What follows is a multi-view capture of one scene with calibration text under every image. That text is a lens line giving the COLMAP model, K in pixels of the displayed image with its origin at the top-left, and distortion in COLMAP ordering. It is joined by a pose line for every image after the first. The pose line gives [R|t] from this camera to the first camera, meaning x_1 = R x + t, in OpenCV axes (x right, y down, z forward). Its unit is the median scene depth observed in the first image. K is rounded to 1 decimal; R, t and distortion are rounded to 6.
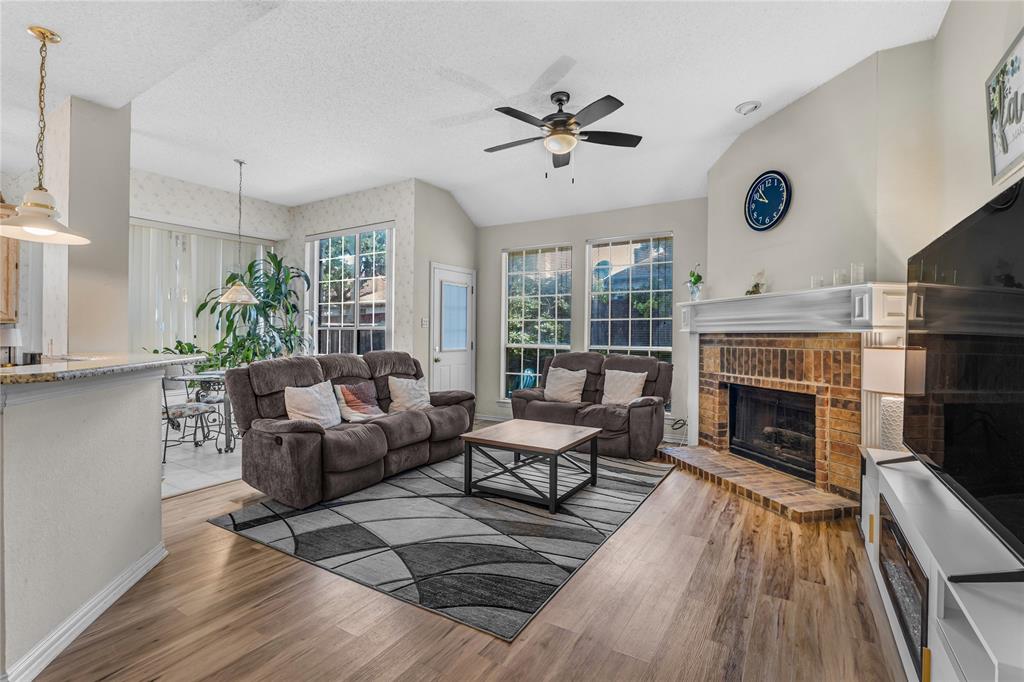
lens RADIAL K [[459.1, 0, 511.8], [0, 459.1, 344.6], [0, 0, 1]] dist [-0.008331, -0.000177]
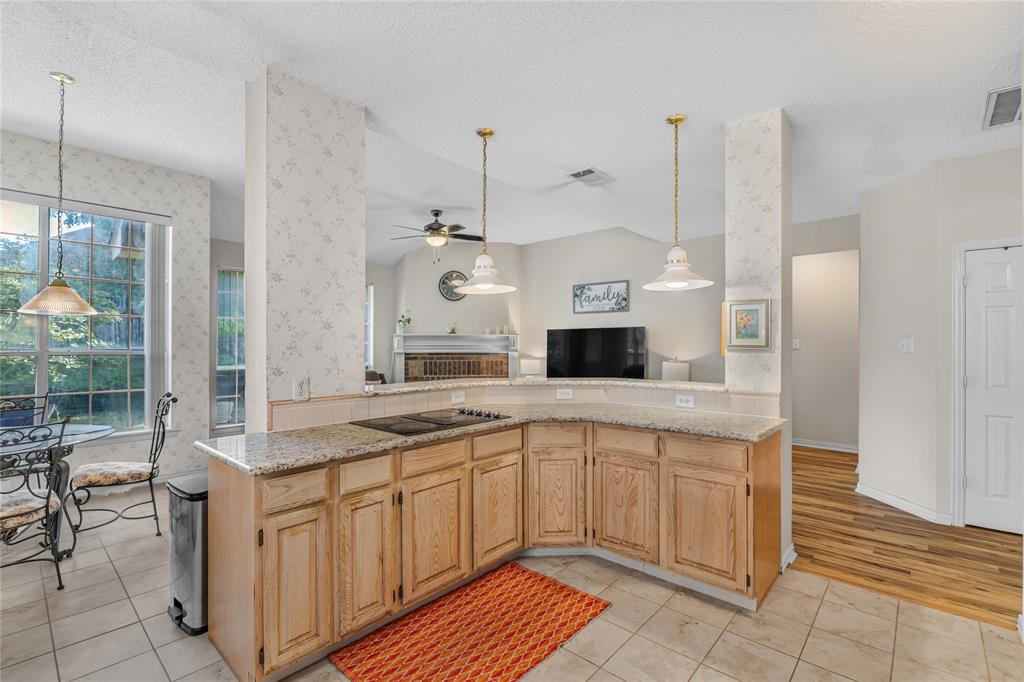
lens RADIAL K [[459.1, 0, 511.8], [0, 459.1, 344.6], [0, 0, 1]] dist [-0.008331, -0.000177]
pose [[0.170665, 0.001852, 0.985327, -1.312075], [0.021699, 0.999749, -0.005637, -0.043730], [-0.985090, 0.022343, 0.170582, 0.410632]]
